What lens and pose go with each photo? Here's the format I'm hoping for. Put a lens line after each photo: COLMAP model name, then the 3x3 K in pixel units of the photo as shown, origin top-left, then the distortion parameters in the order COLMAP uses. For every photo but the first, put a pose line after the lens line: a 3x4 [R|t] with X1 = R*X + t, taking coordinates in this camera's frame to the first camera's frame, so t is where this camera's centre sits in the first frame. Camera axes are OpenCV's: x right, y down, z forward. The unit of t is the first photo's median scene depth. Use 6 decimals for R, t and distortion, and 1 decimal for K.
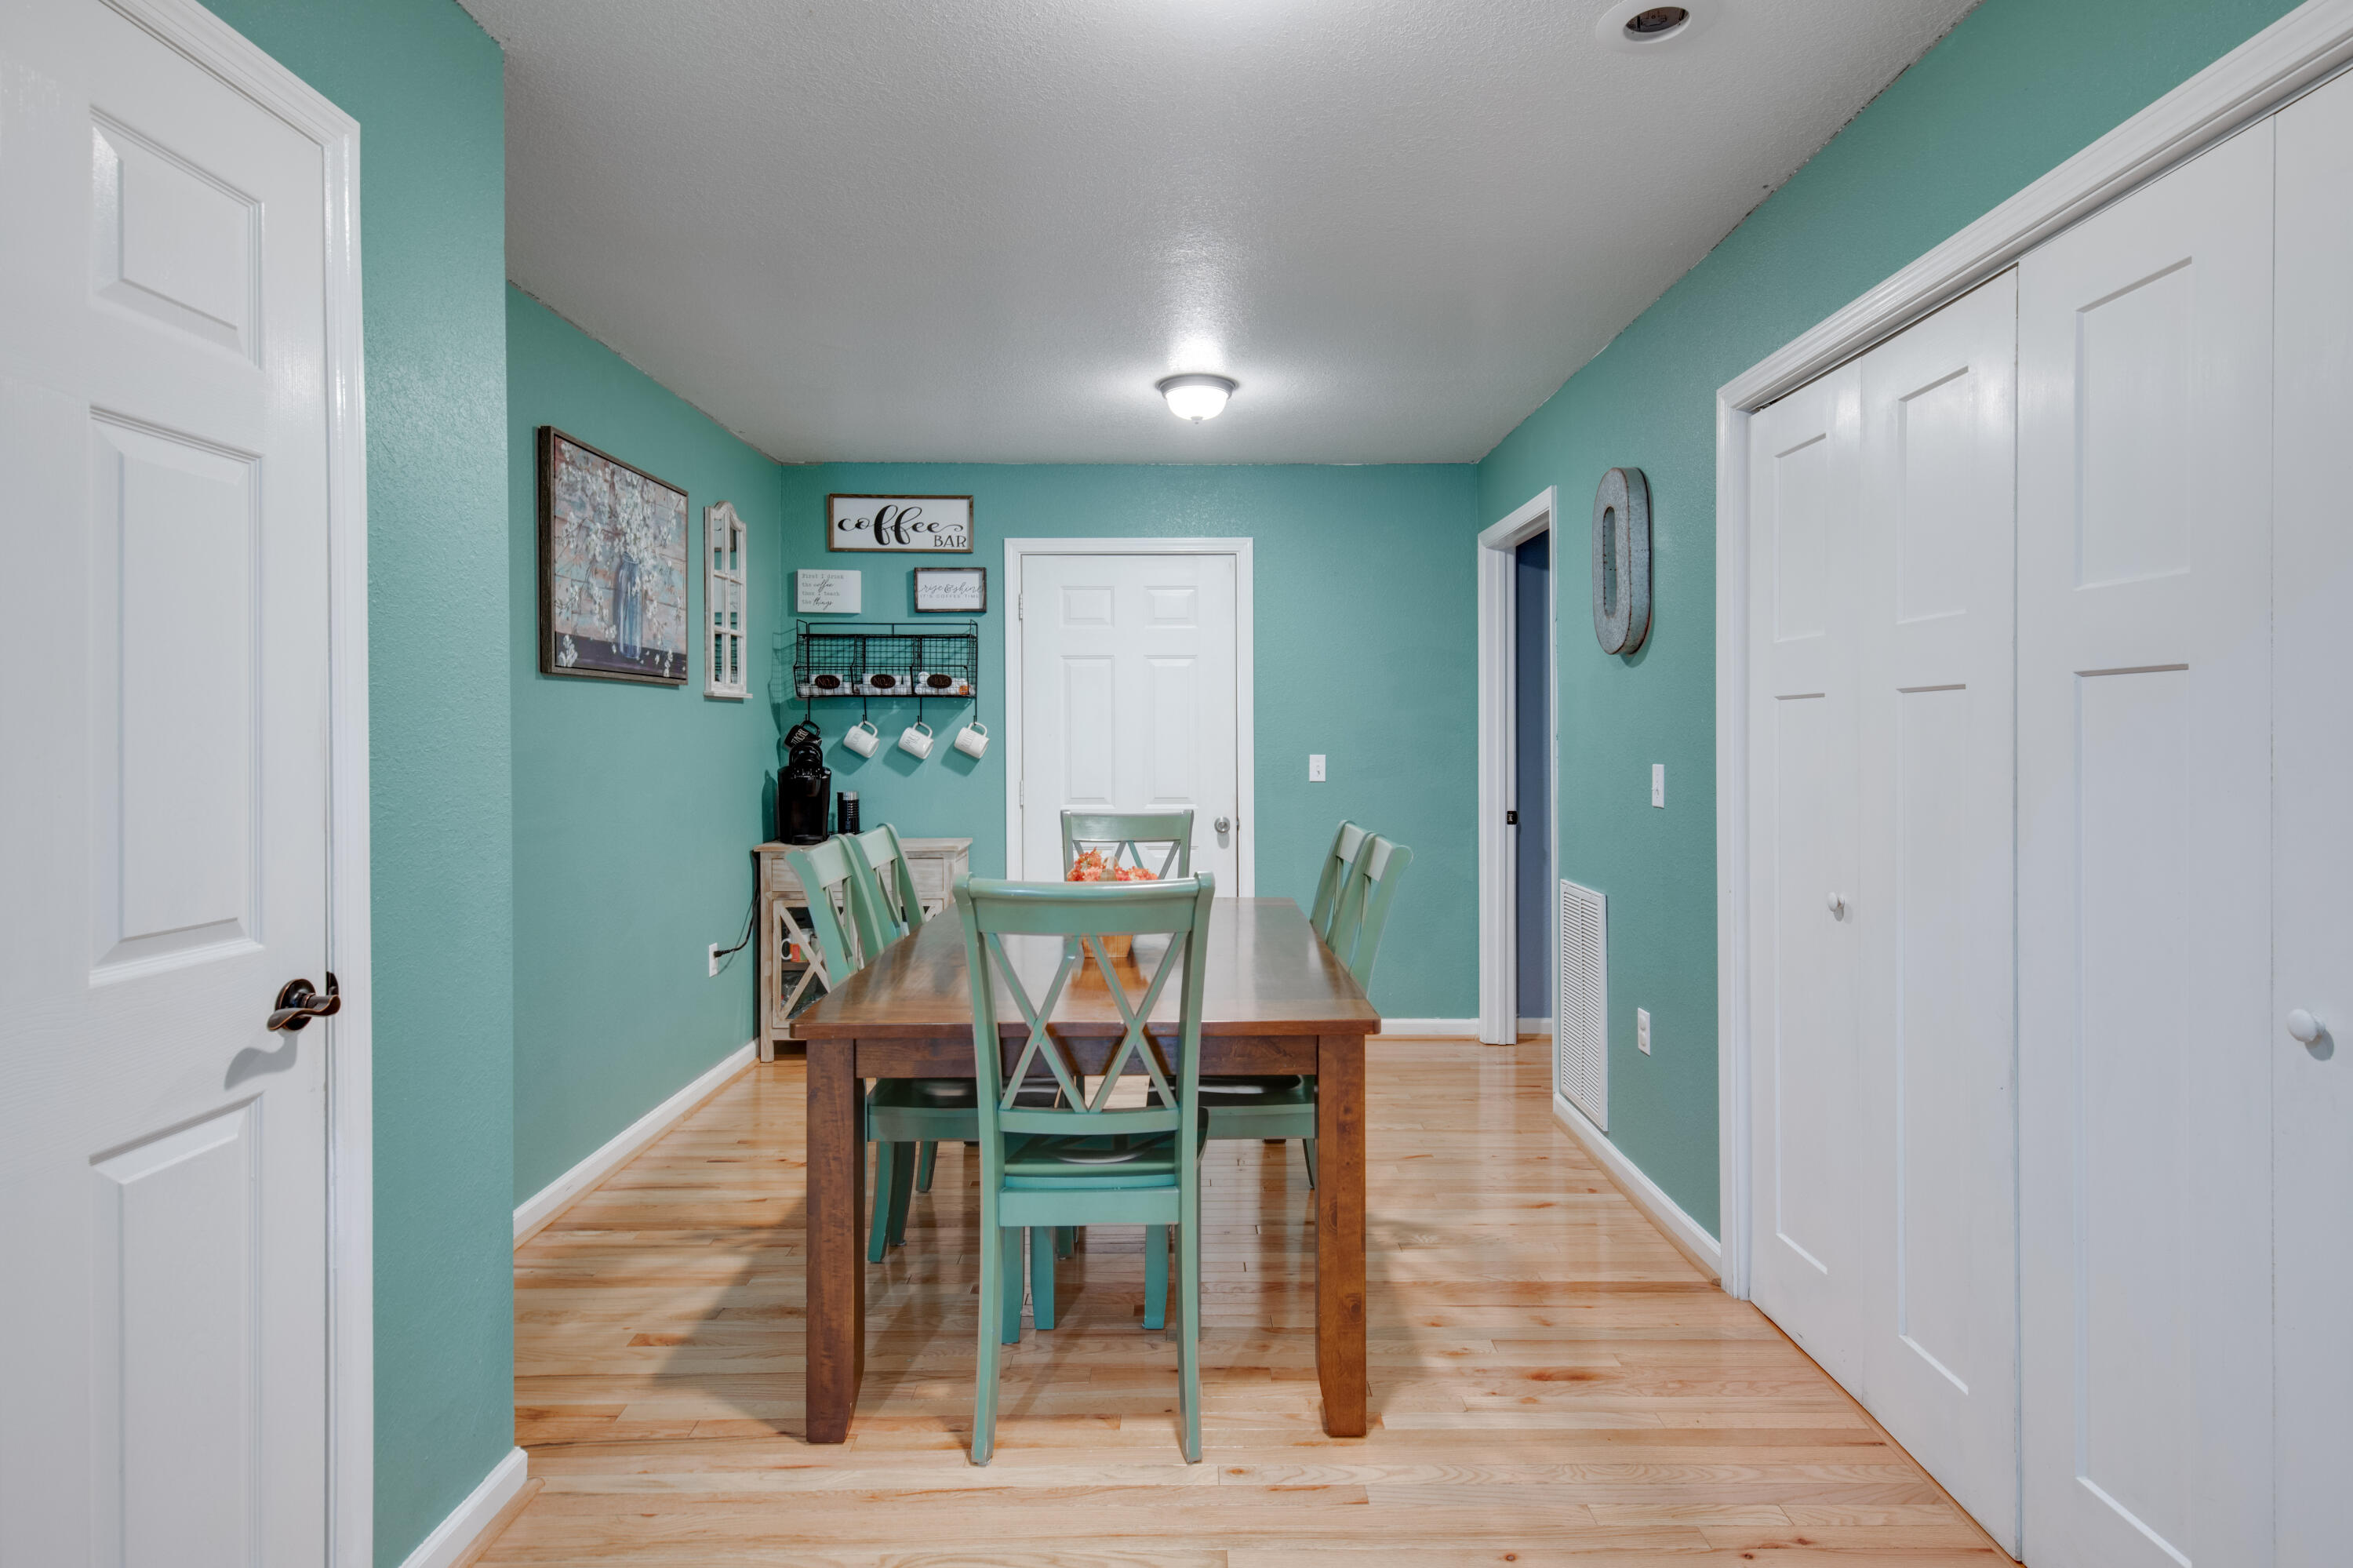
lens RADIAL K [[1380.2, 0, 1232.3], [0, 1380.2, 769.9], [0, 0, 1]] dist [0.011318, -0.006332]
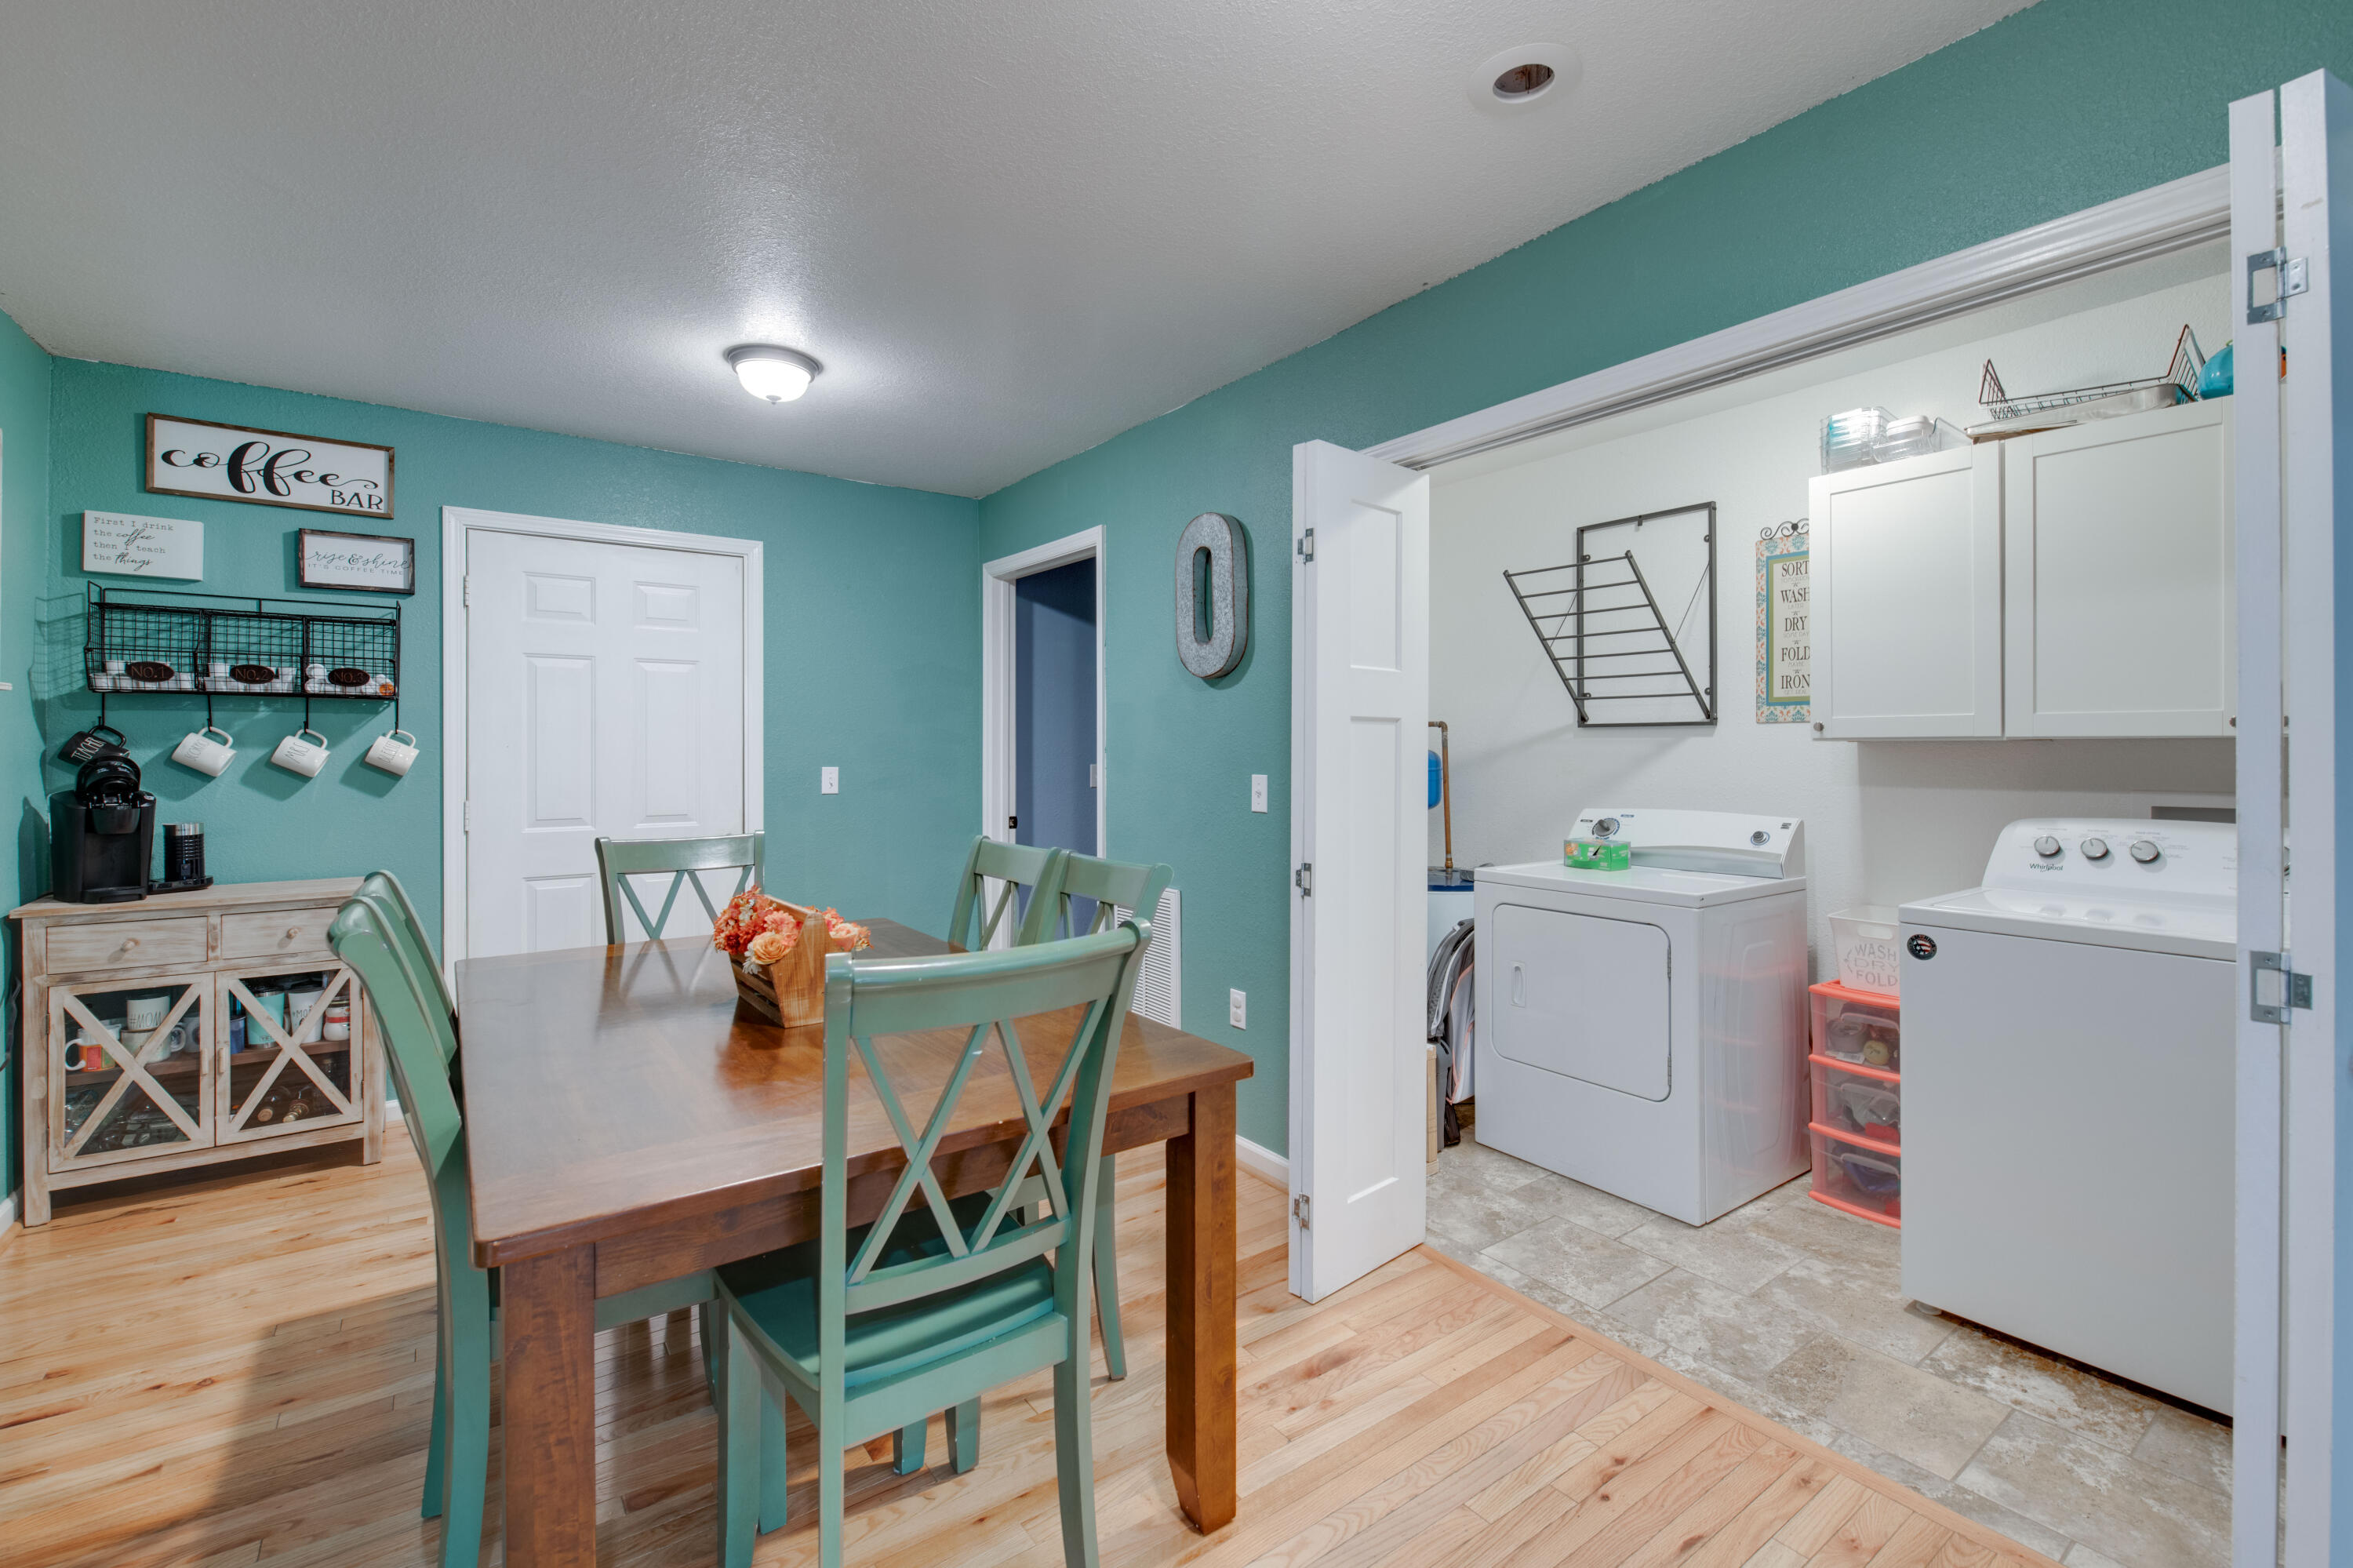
lens RADIAL K [[1036.1, 0, 1182.1], [0, 1036.1, 763.7], [0, 0, 1]] dist [0.003674, -0.006324]
pose [[0.803636, -0.006161, 0.595089, -0.179603], [0.011545, 0.999920, -0.005239, -0.006821], [-0.595009, 0.011081, 0.803643, 0.248601]]
